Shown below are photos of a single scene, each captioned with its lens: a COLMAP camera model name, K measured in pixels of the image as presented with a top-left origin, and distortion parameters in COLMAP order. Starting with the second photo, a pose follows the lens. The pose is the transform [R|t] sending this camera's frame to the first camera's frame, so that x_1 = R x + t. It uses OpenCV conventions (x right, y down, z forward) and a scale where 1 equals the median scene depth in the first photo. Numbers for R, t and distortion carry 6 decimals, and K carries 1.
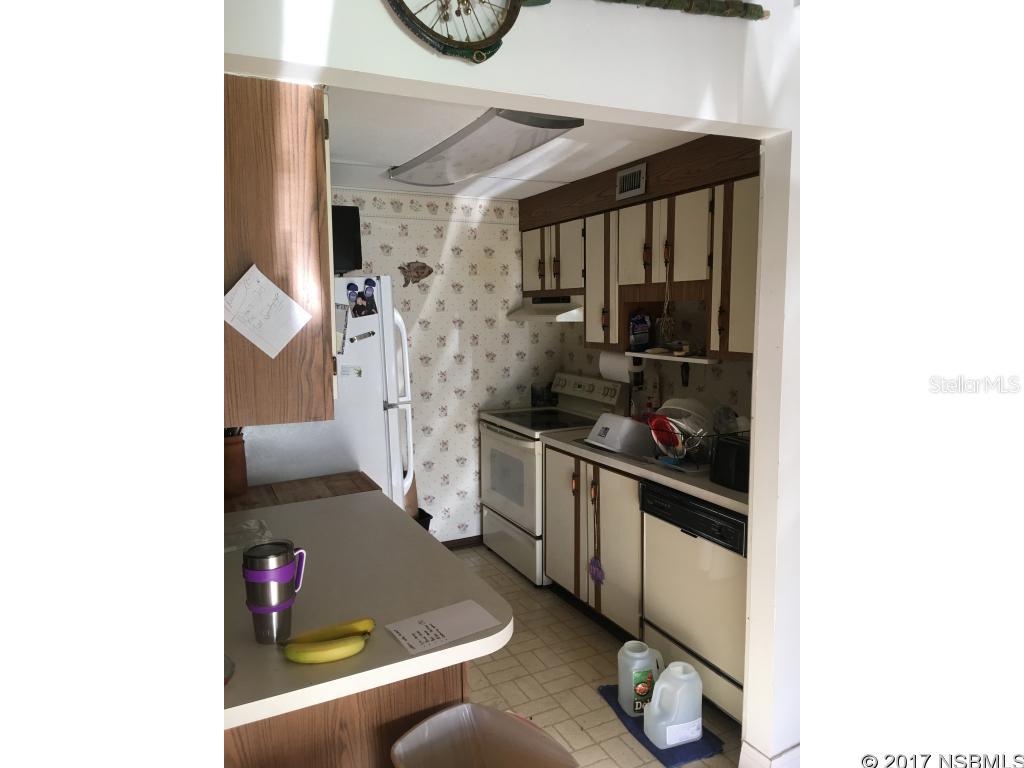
lens RADIAL K [[653.2, 0, 515.0], [0, 653.2, 396.2], [0, 0, 1]] dist [0.000420, 0.000025]
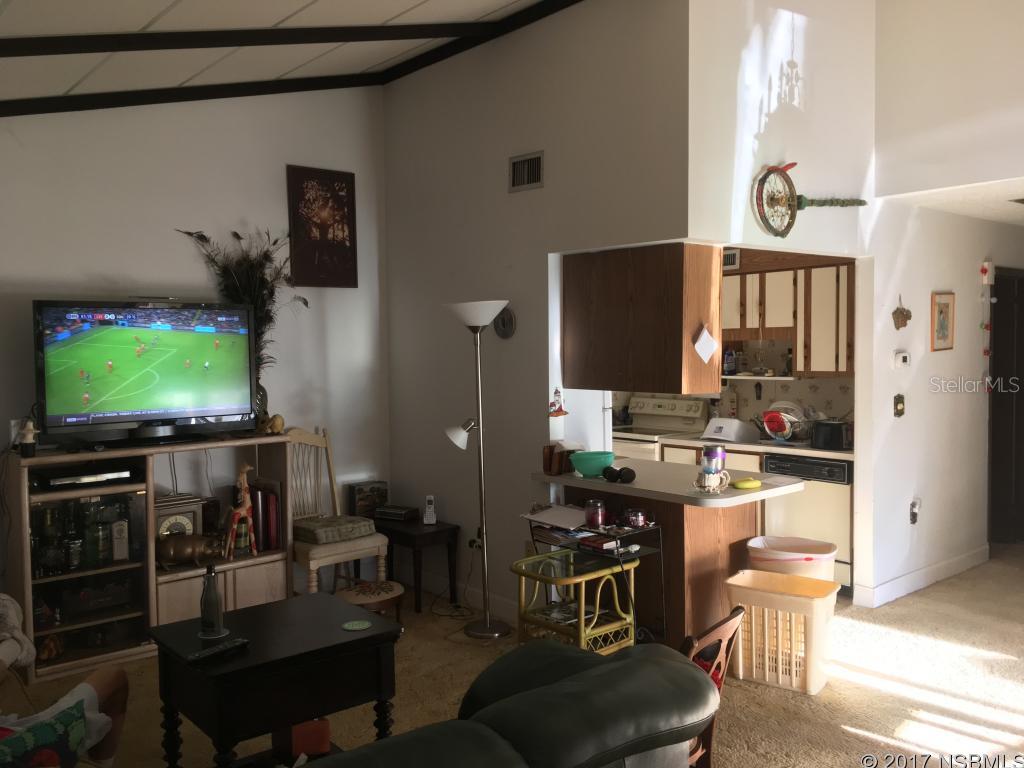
lens RADIAL K [[886.4, 0, 512.0], [0, 886.4, 384.0], [0, 0, 1]] dist [0.003301, 0.001934]
pose [[0.969813, -0.007395, 0.243739, -0.835463], [0.031674, 0.994892, -0.095843, 0.135679], [-0.241785, 0.100670, 0.965094, -0.840814]]
